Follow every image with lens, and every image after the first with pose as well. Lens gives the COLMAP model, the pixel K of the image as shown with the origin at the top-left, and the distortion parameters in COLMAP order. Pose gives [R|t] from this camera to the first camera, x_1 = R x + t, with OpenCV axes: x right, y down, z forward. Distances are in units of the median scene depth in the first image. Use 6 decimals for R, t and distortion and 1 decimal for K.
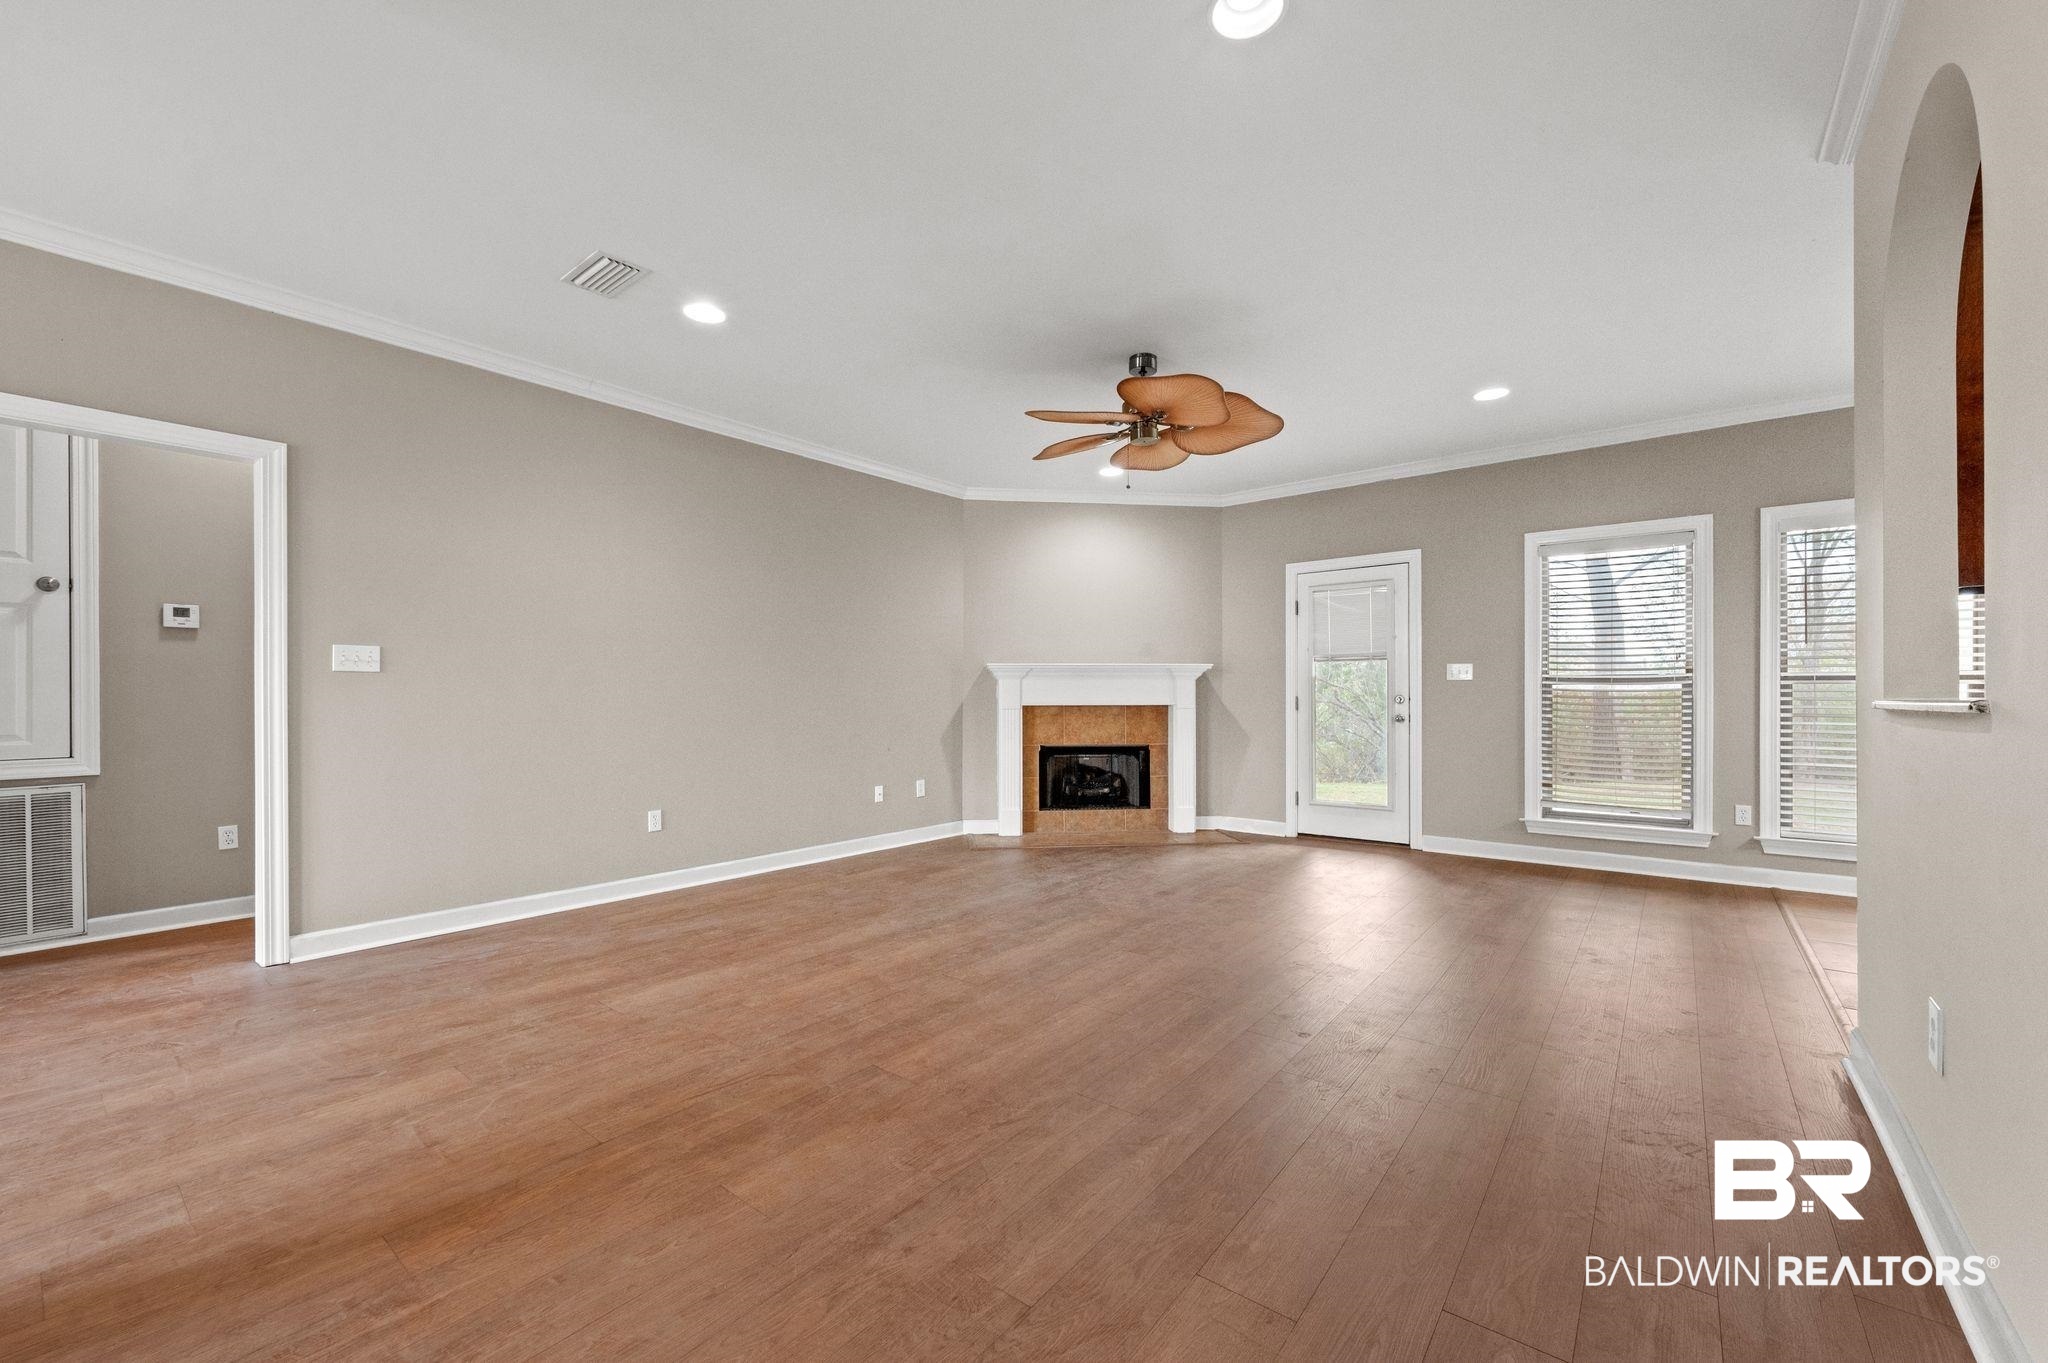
lens RADIAL K [[816.9, 0, 1019.6], [0, 816.9, 692.3], [0, 0, 1]] dist [-0.000755, -0.000553]
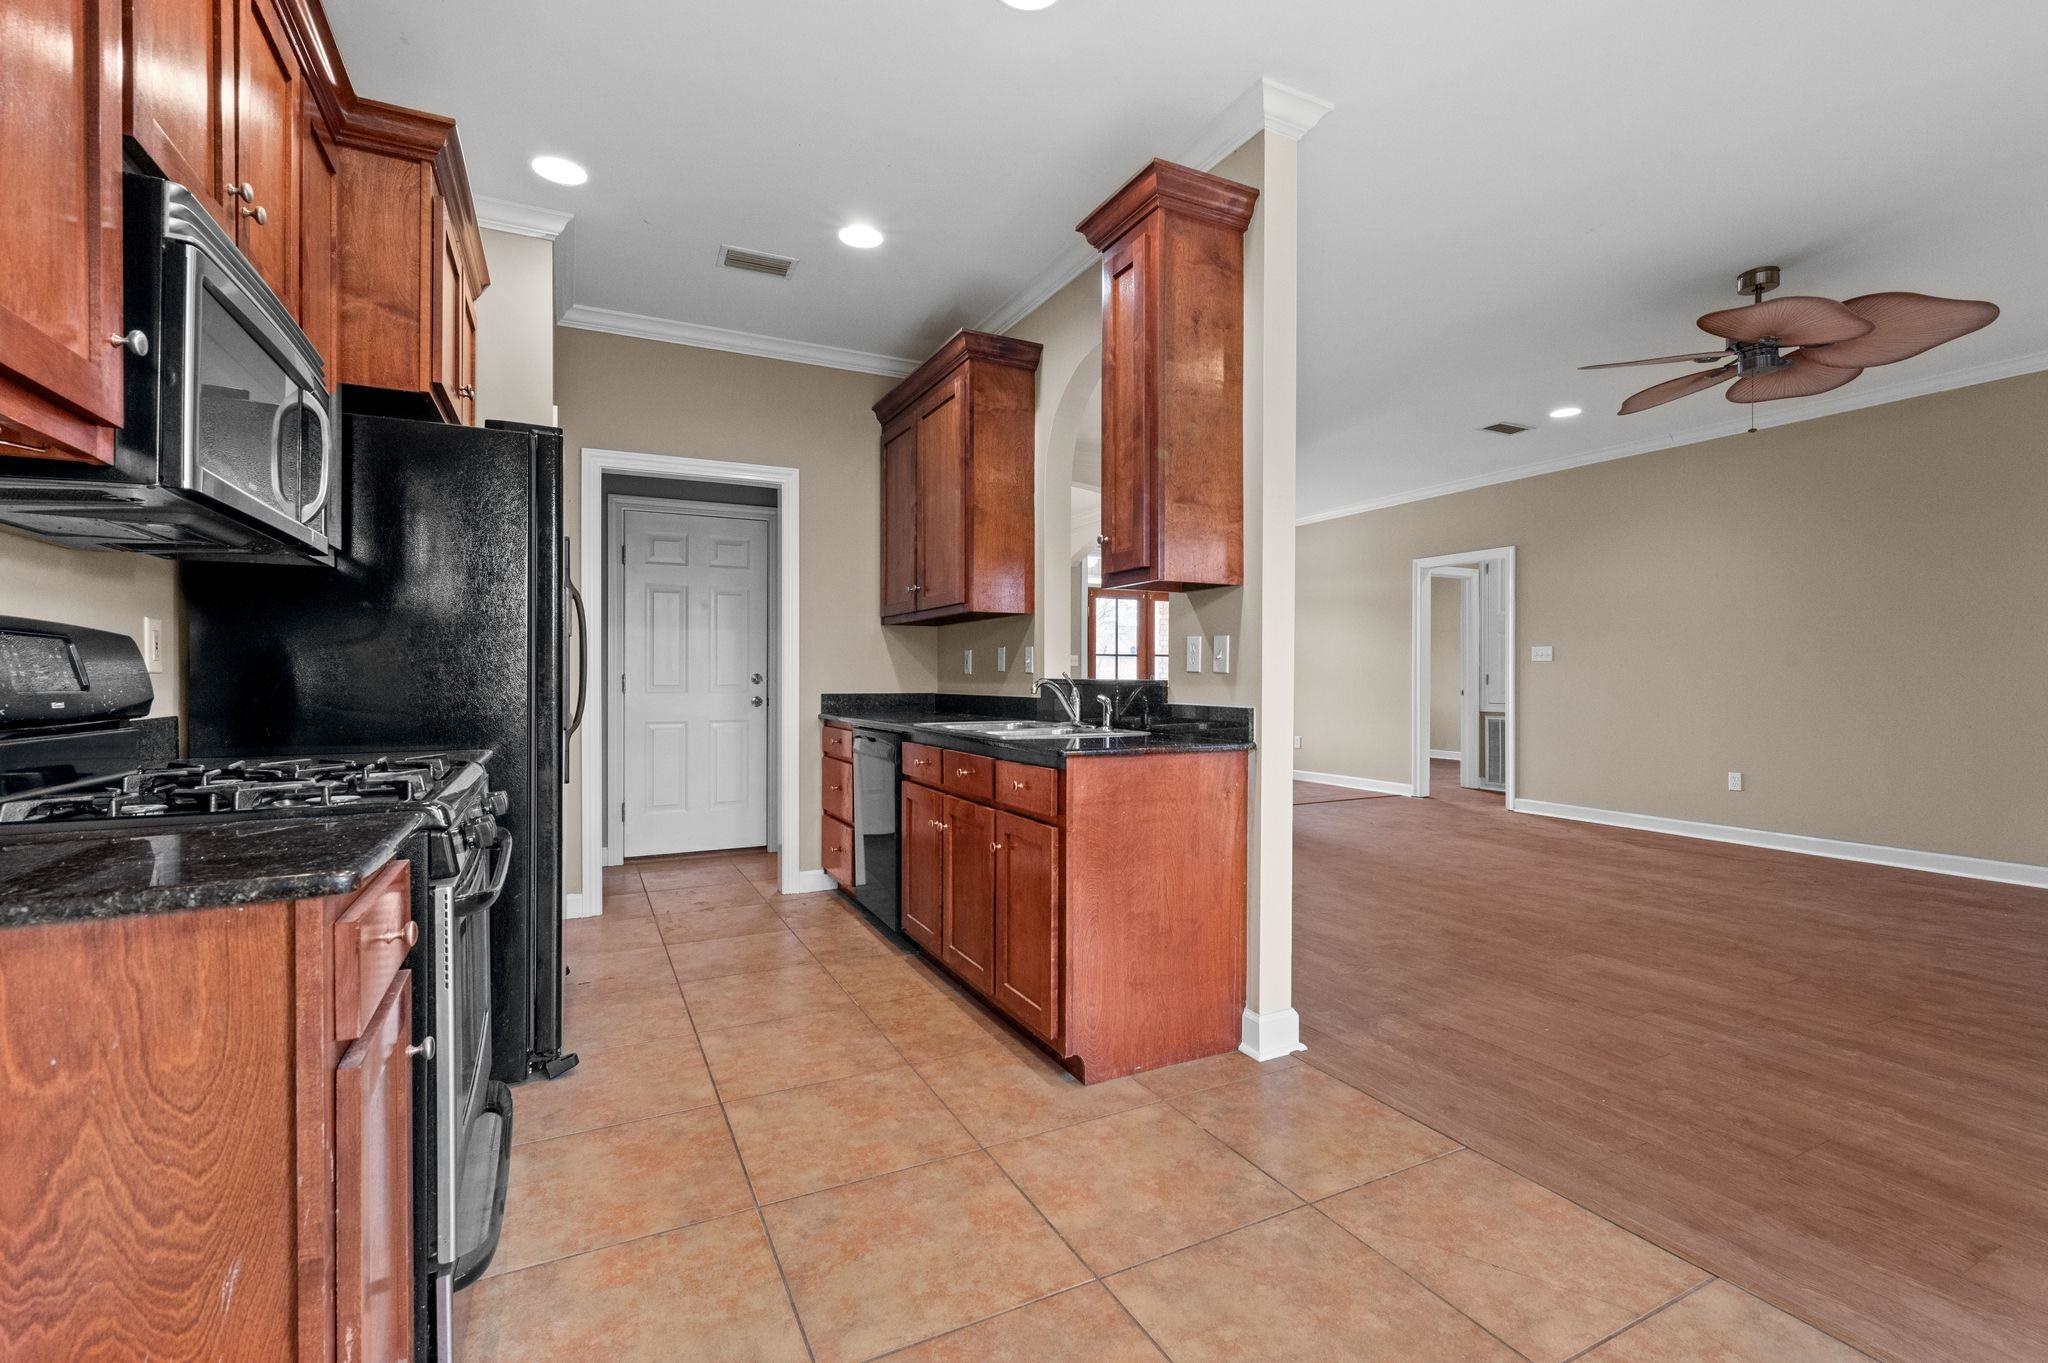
lens RADIAL K [[910.0, 0, 1040.7], [0, 910.0, 677.5], [0, 0, 1]] dist [0.001076, 0.000703]
pose [[-0.400904, 0.002523, -0.916116, 0.992724], [0.010028, 0.999948, -0.001634, 0.002037], [0.916065, -0.009842, -0.400909, 0.533201]]
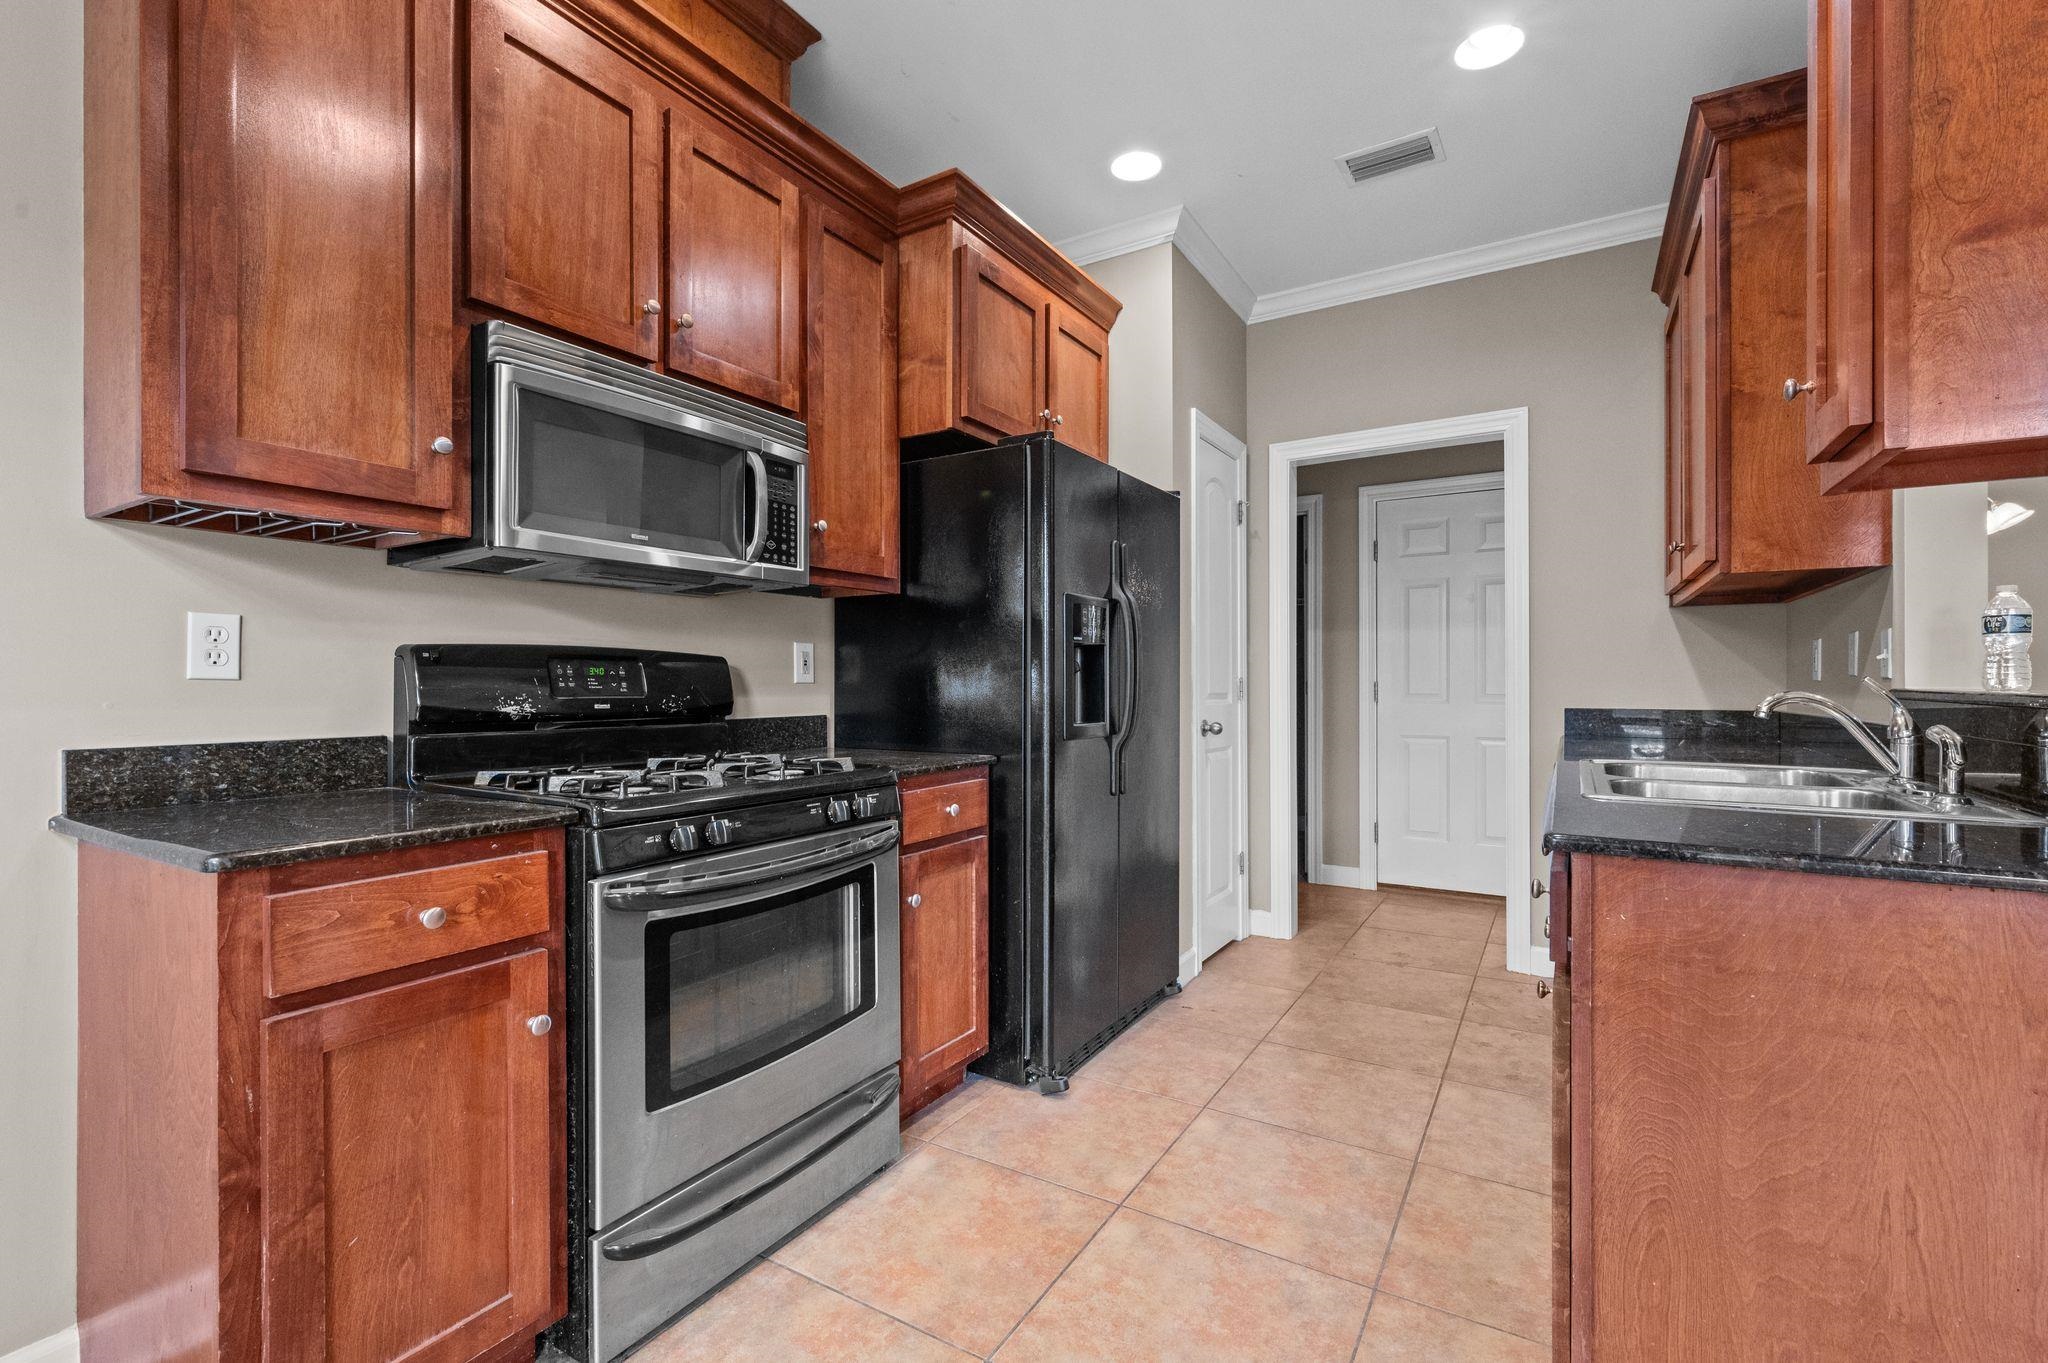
lens RADIAL K [[910.0, 0, 1036.5], [0, 910.0, 681.5], [0, 0, 1]] dist [0.001076, 0.000703]
pose [[-0.991670, 0.001597, -0.128796, 0.734432], [0.002992, 0.999939, -0.010642, 0.000996], [0.128771, -0.010938, -0.991614, 0.569566]]
